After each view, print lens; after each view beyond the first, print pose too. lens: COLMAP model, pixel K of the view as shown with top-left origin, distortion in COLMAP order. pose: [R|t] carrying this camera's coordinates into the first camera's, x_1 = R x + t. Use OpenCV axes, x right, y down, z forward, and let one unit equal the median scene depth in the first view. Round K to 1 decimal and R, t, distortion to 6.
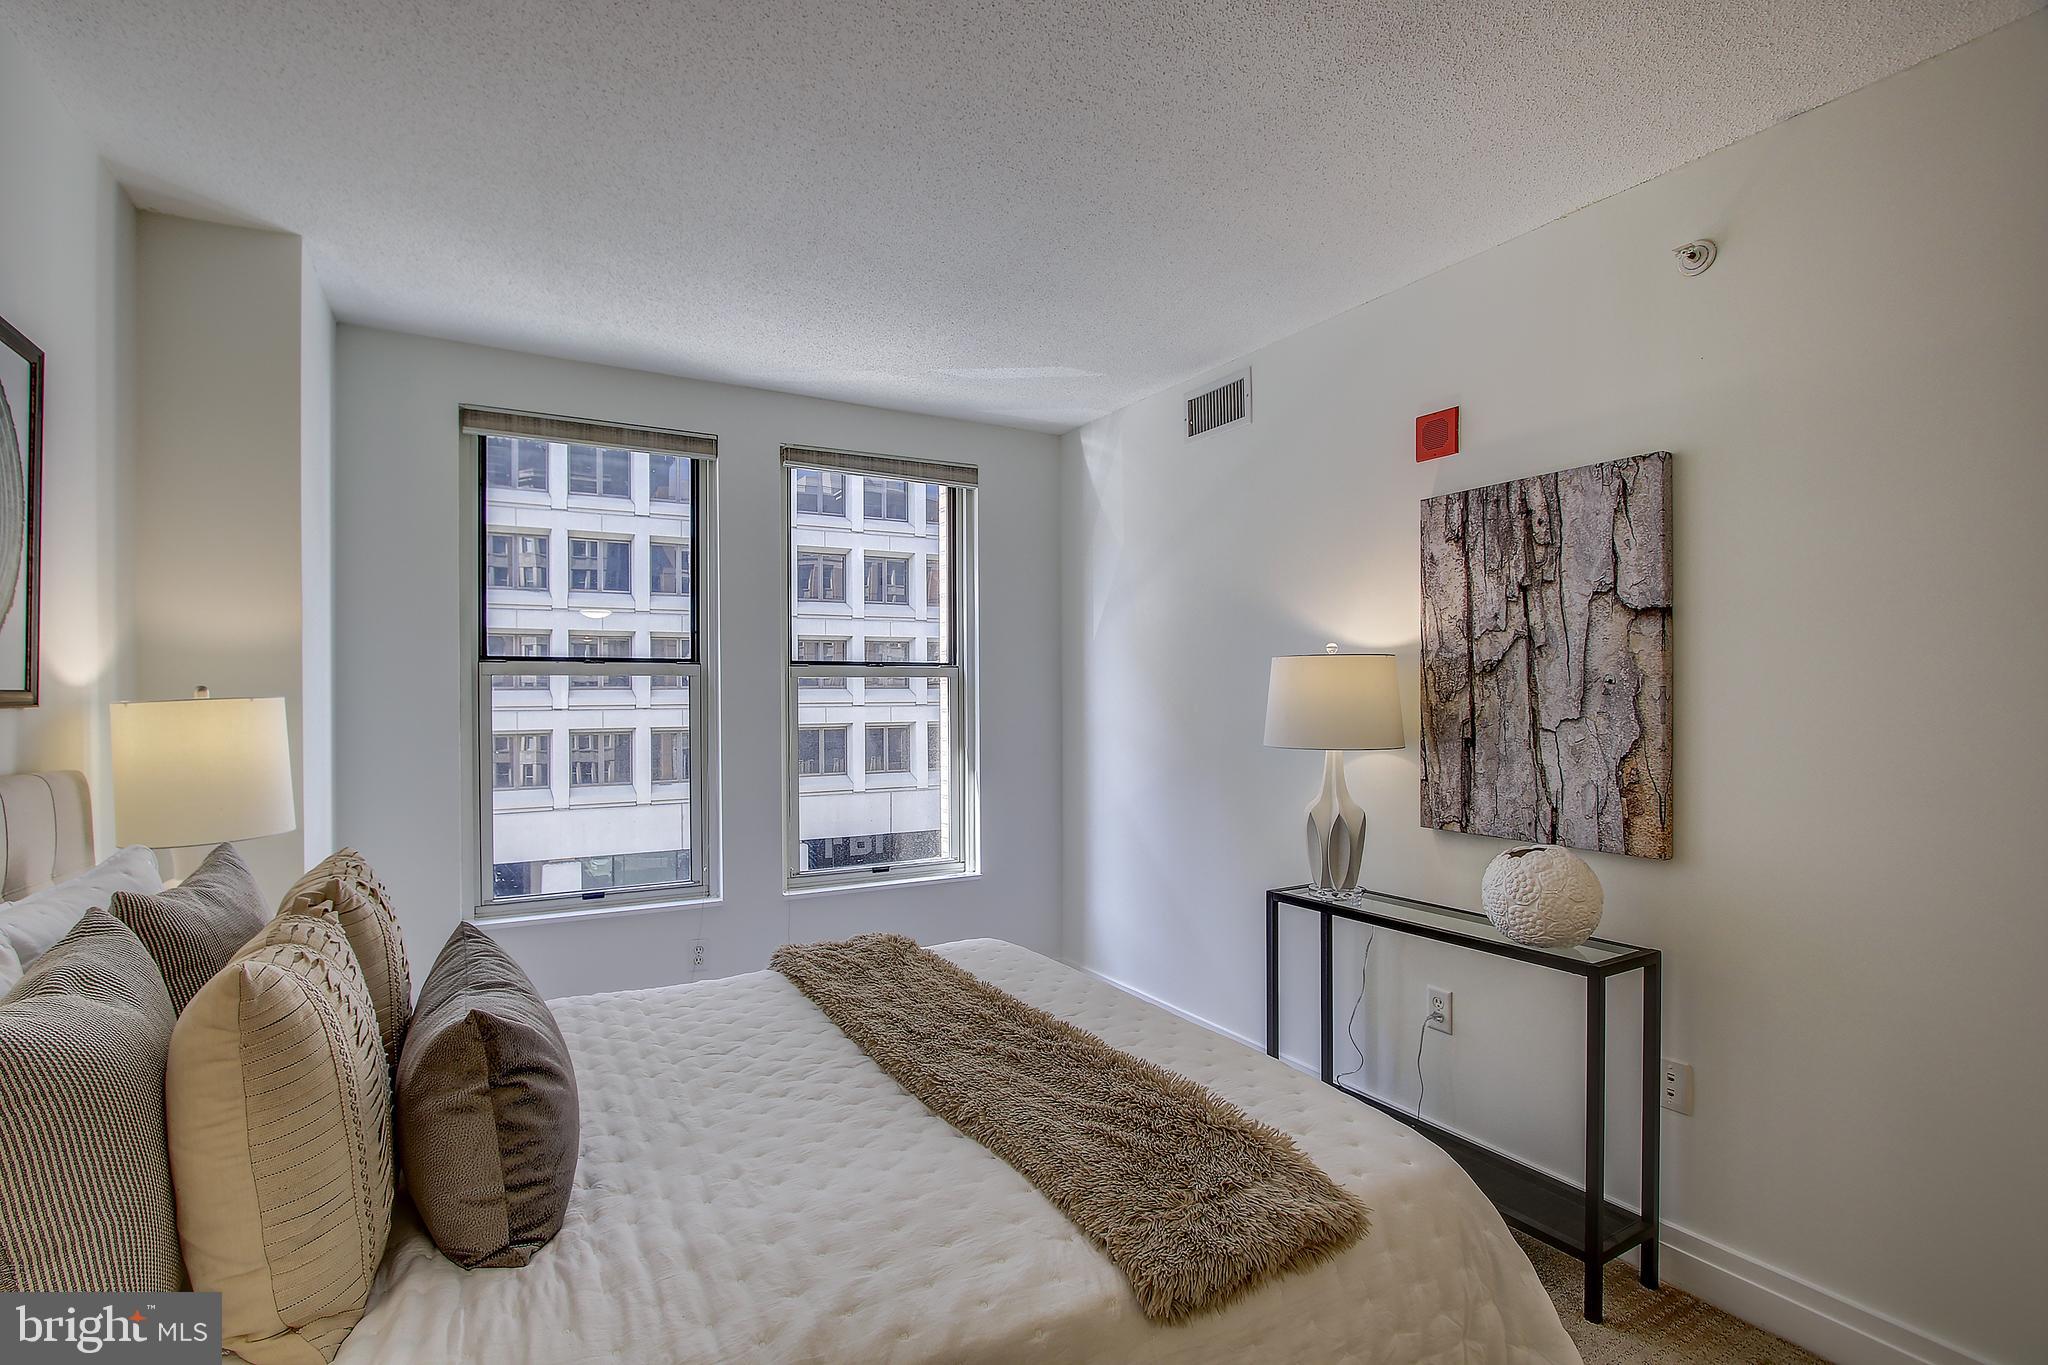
lens RADIAL K [[942.0, 0, 946.4], [0, 942.0, 693.3], [0, 0, 1]] dist [-0.018236, 0.002355]
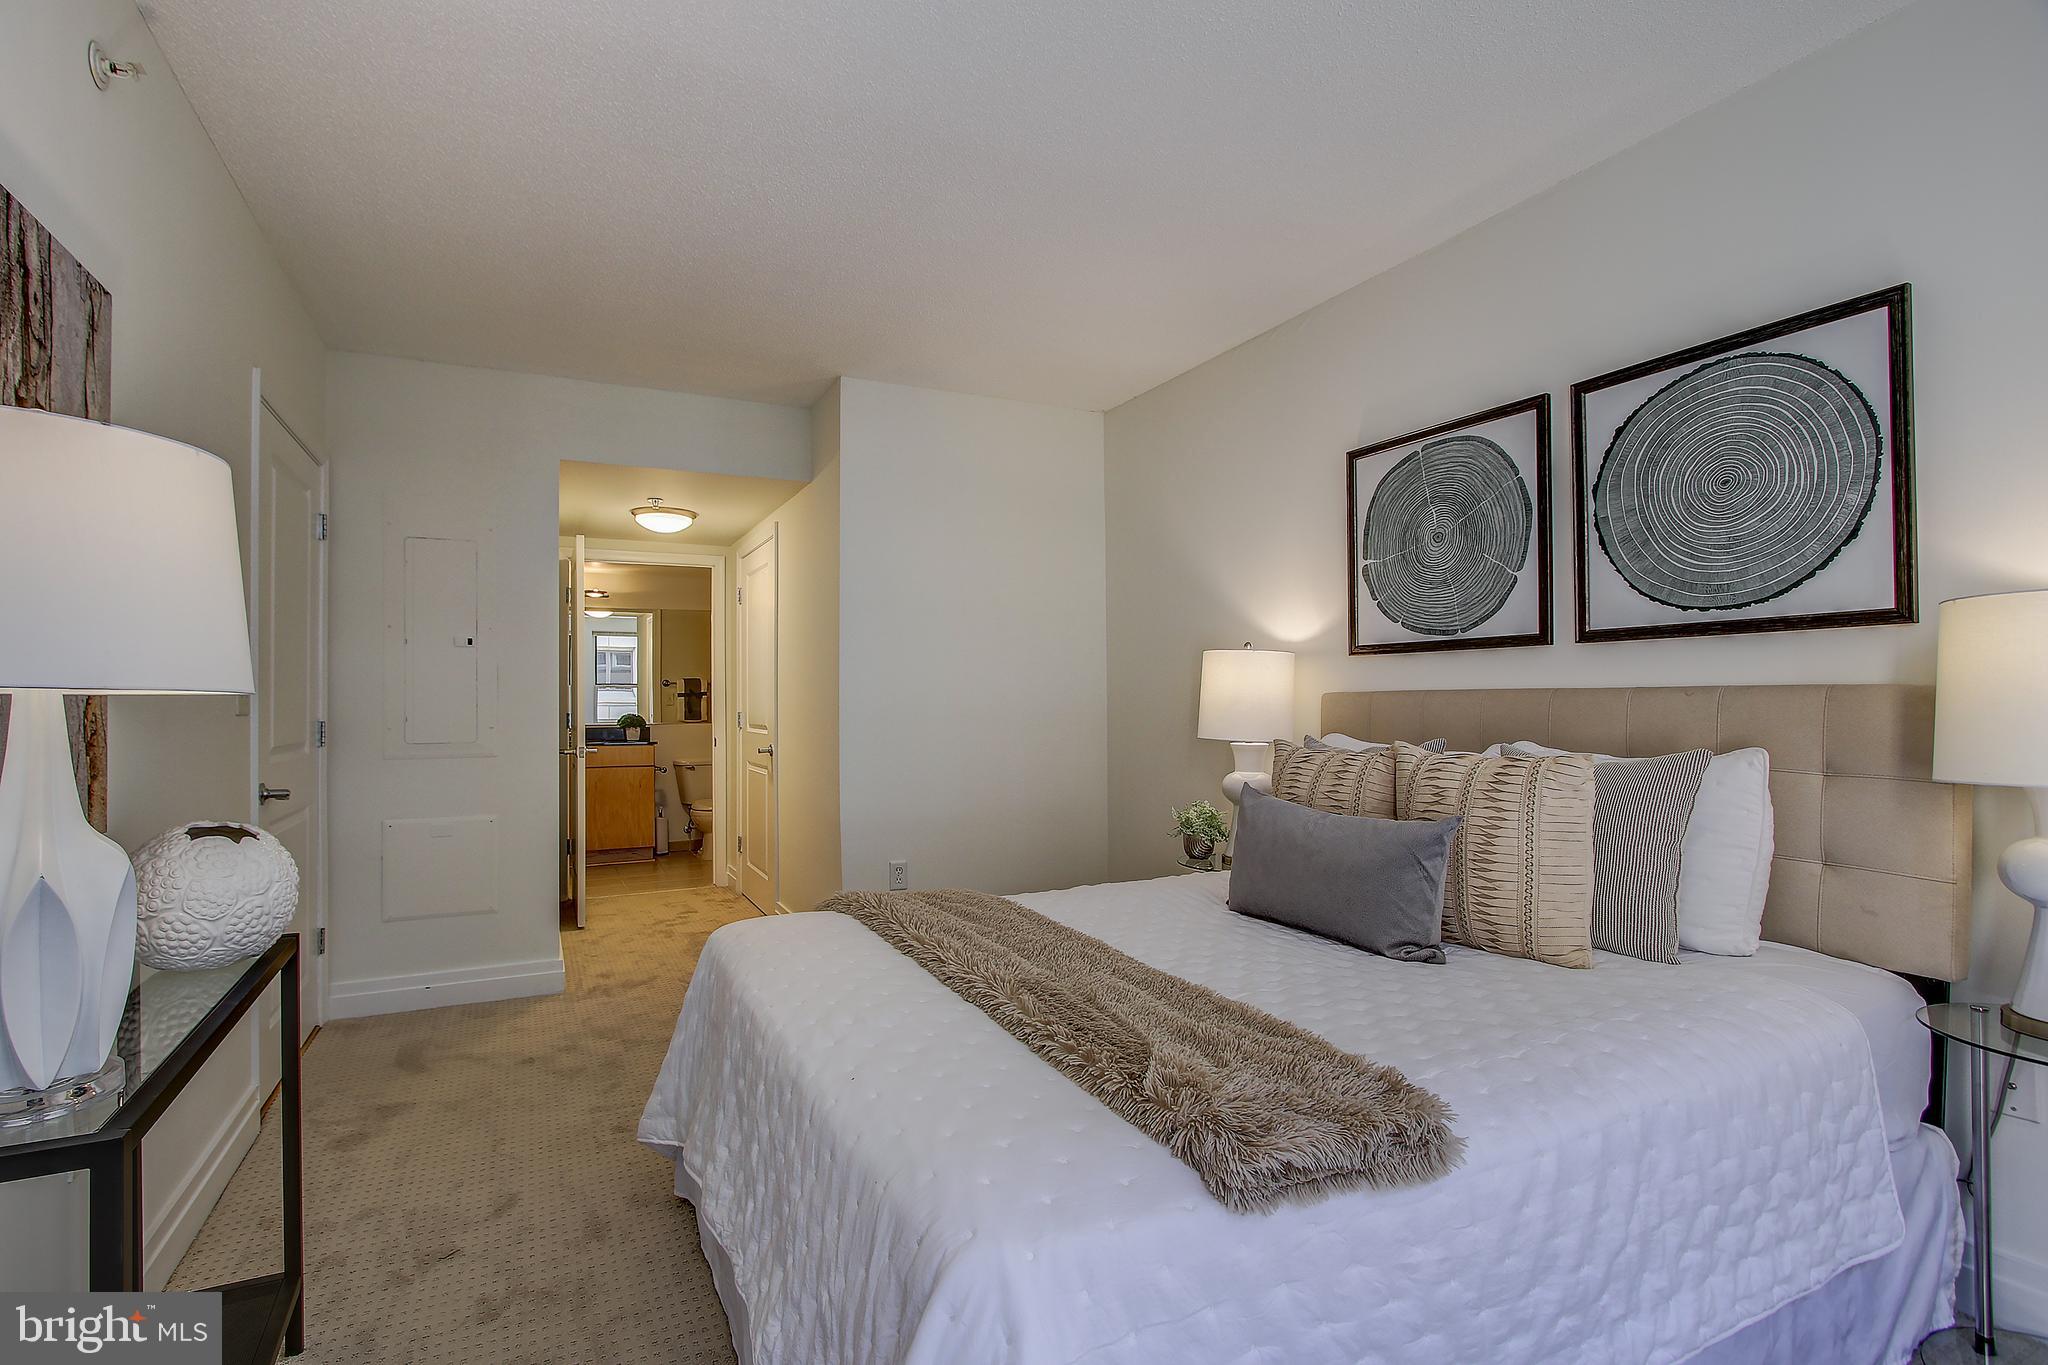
lens RADIAL K [[942.0, 0, 981.9], [0, 942.0, 712.4], [0, 0, 1]] dist [-0.018236, 0.002355]
pose [[-0.999831, 0.010310, 0.015252, 0.040793], [0.010400, 0.999929, 0.005802, 0.074408], [-0.015191, 0.005960, -0.999867, 1.529550]]
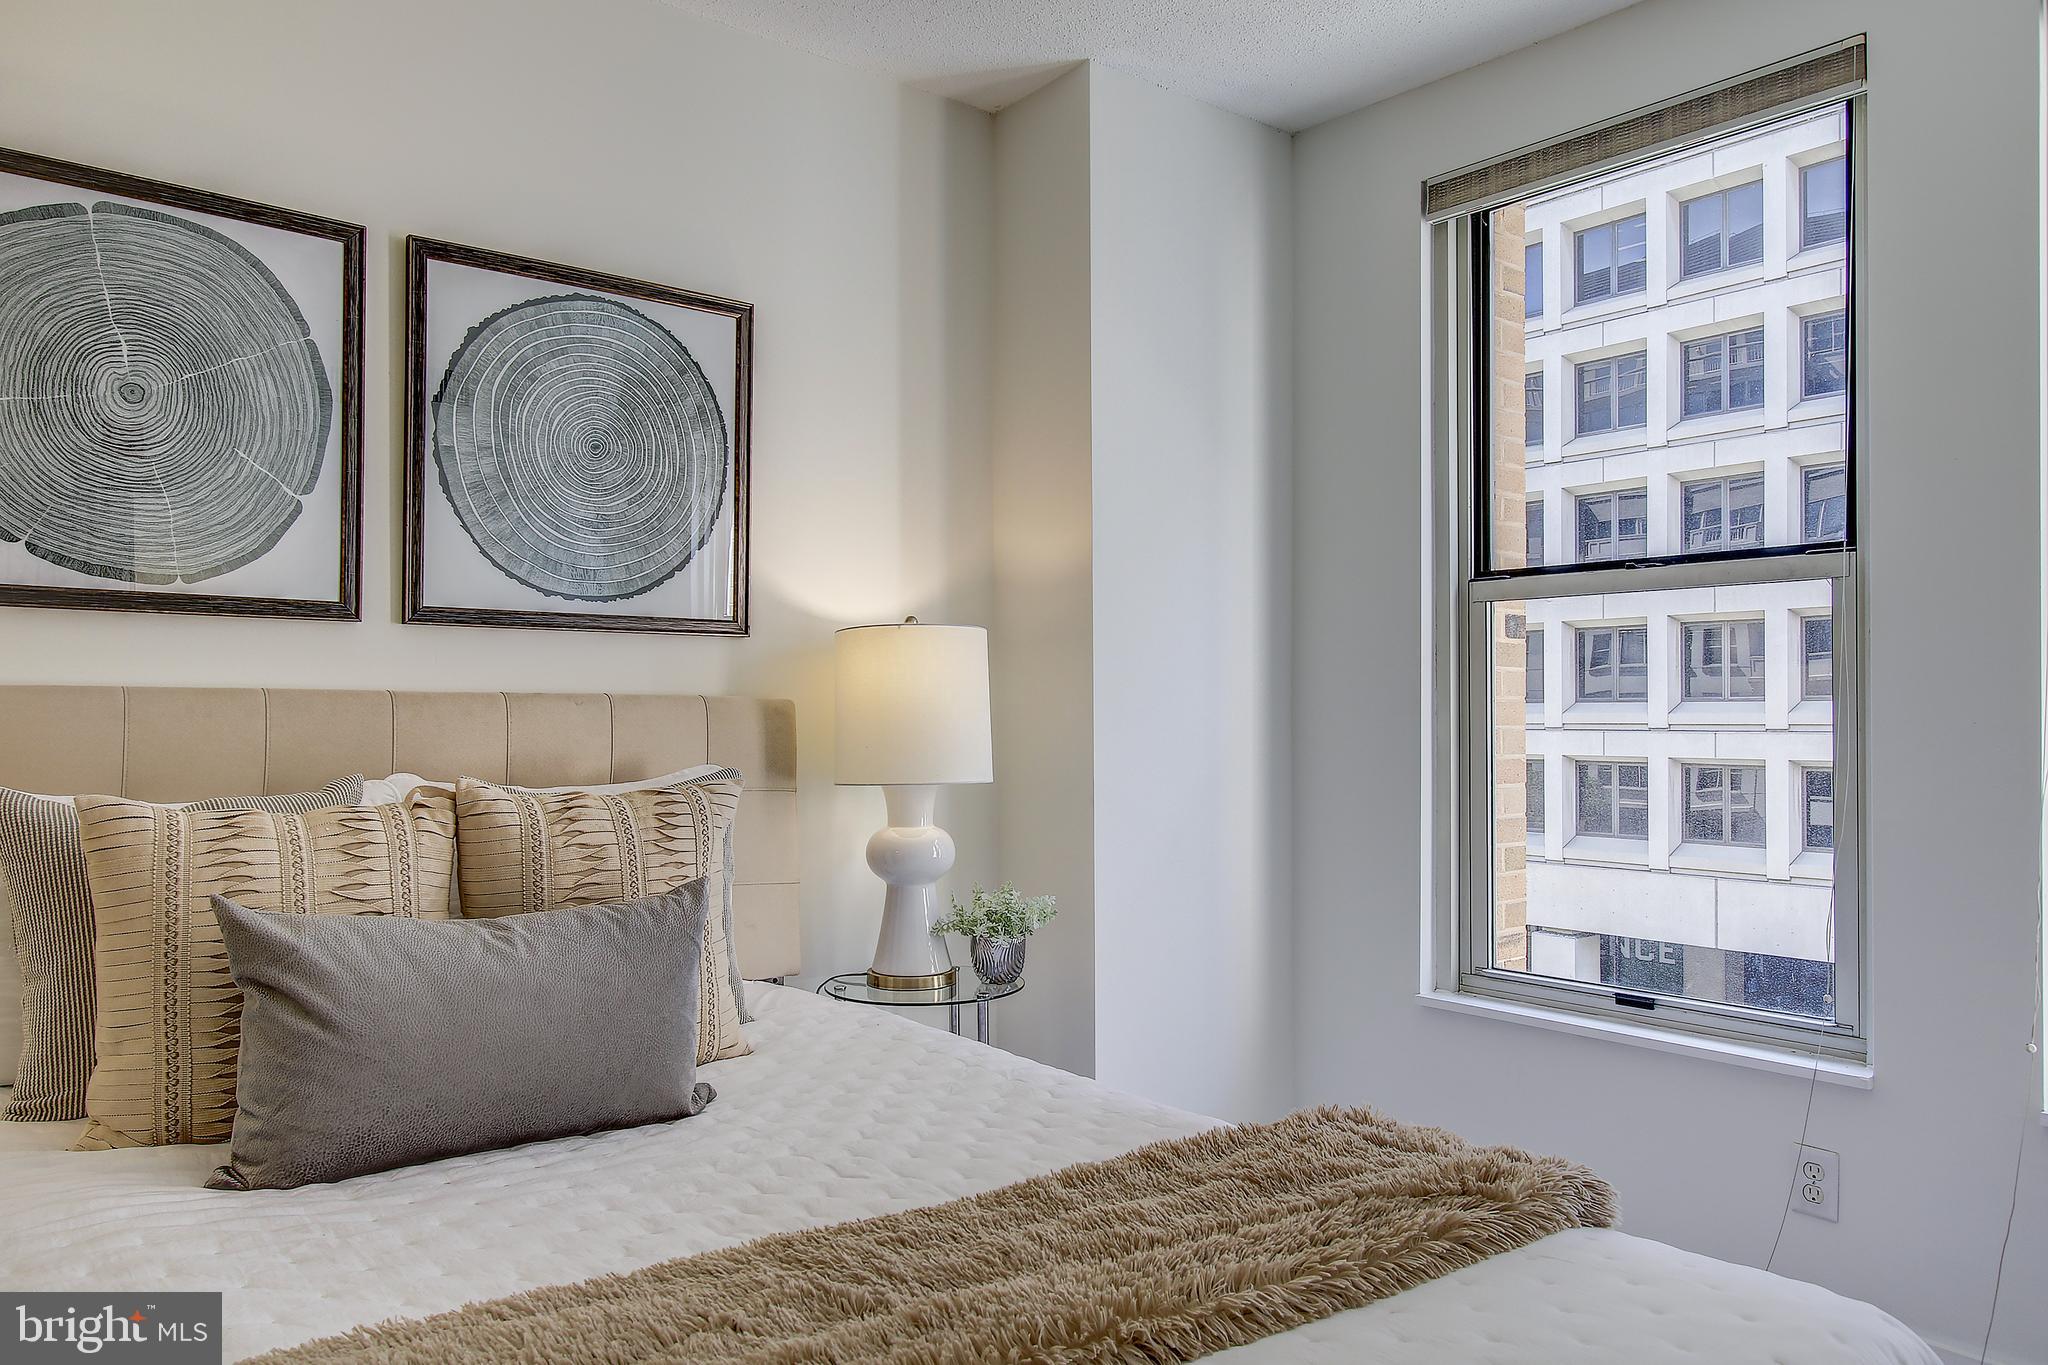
lens RADIAL K [[1403.1, 0, 1004.9], [0, 1403.1, 699.2], [0, 0, 1]] dist [-0.009291, 0.002908]
pose [[0.198382, -0.005181, -0.980111, 0.492957], [-0.001493, 0.999983, -0.005588, 0.071698], [0.980124, 0.002572, 0.198371, 0.716647]]
